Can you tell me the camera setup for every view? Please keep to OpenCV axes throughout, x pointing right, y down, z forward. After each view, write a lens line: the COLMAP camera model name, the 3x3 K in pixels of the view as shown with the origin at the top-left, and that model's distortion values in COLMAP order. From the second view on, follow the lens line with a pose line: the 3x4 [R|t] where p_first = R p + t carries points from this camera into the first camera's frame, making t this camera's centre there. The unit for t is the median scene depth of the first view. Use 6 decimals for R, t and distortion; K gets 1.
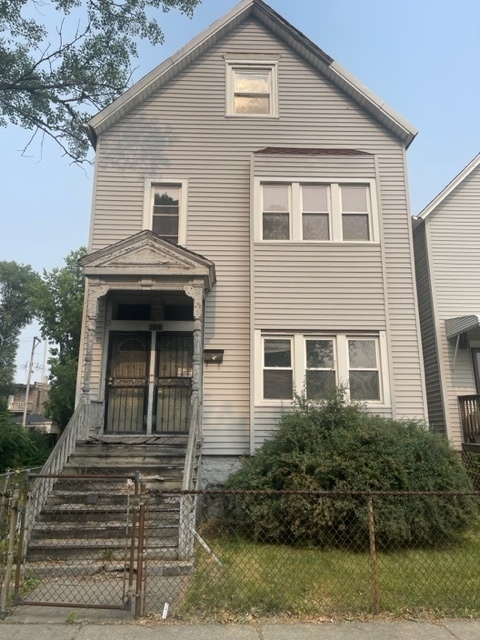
lens RADIAL K [[491.1, 0, 241.8], [0, 491.1, 316.8], [0, 0, 1]] dist [0.012829, -0.052713]
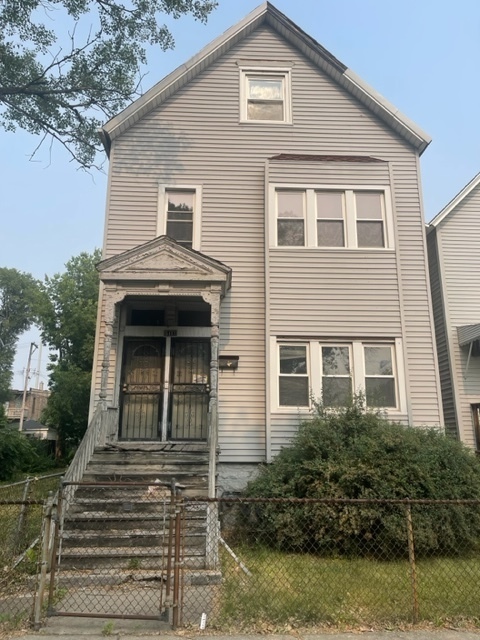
lens RADIAL K [[491.1, 0, 239.5], [0, 491.1, 318.8], [0, 0, 1]] dist [0.012829, -0.052713]
pose [[0.999944, 0.005238, 0.009169, -0.045583], [-0.005144, 0.999934, -0.010254, 0.001757], [-0.009222, 0.010207, 0.999905, 0.005222]]
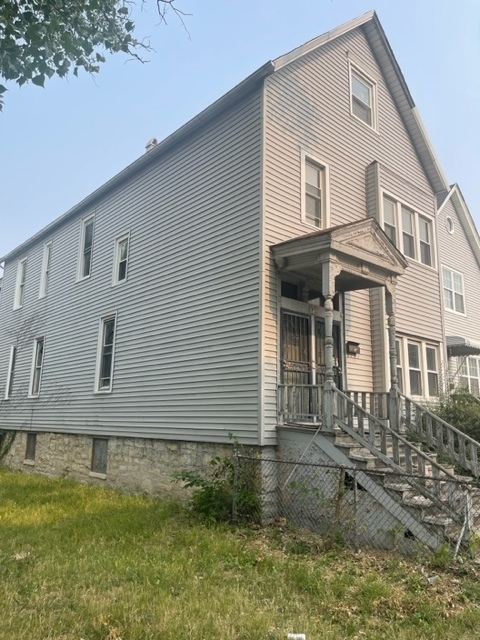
lens RADIAL K [[491.1, 0, 241.2], [0, 491.1, 320.4], [0, 0, 1]] dist [0.012829, -0.052713]
pose [[0.758308, 0.140845, 0.636499, -0.909973], [-0.168022, 0.985620, -0.017922, 0.081318], [-0.629871, -0.093356, 0.771069, 0.356895]]
